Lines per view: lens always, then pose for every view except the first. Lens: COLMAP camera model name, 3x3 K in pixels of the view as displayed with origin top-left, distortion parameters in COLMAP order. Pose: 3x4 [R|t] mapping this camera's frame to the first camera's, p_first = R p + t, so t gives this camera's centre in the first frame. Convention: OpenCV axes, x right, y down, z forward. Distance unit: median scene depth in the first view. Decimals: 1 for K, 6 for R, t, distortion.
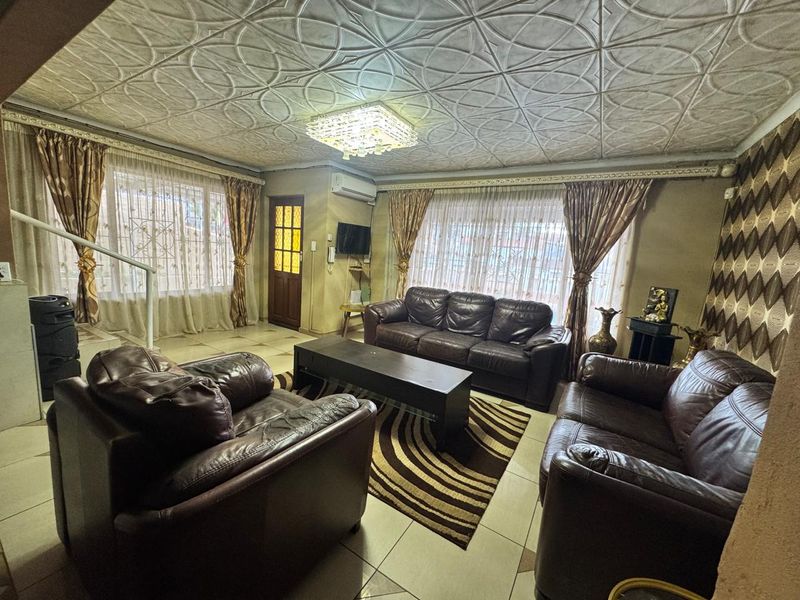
lens RADIAL K [[320.0, 0, 399.3], [0, 320.0, 300.3], [0, 0, 1]] dist [-0.000036, 0.000251]
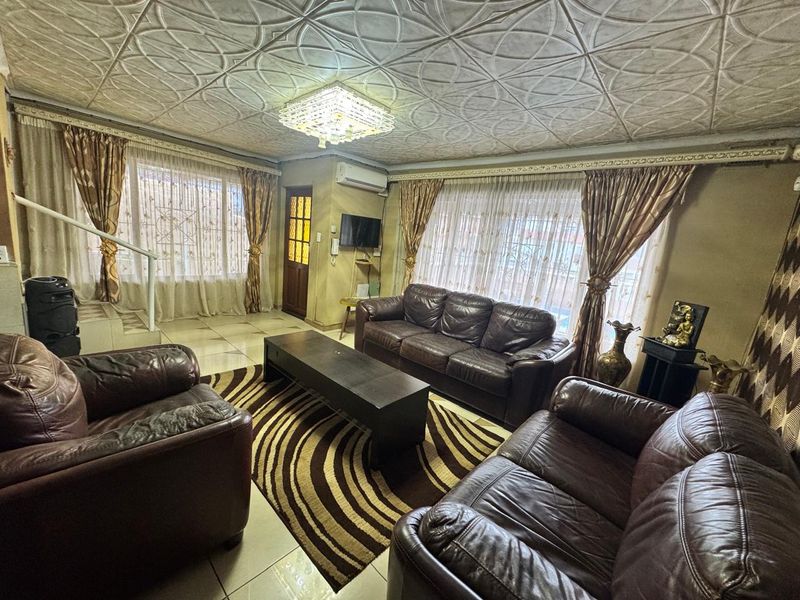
lens RADIAL K [[320.0, 0, 399.3], [0, 320.0, 300.3], [0, 0, 1]] dist [-0.000036, 0.000251]
pose [[0.983583, 0.060790, -0.169909, 0.222961], [-0.056318, 0.997931, 0.031021, -0.027369], [0.171443, -0.020943, 0.984971, 0.085570]]
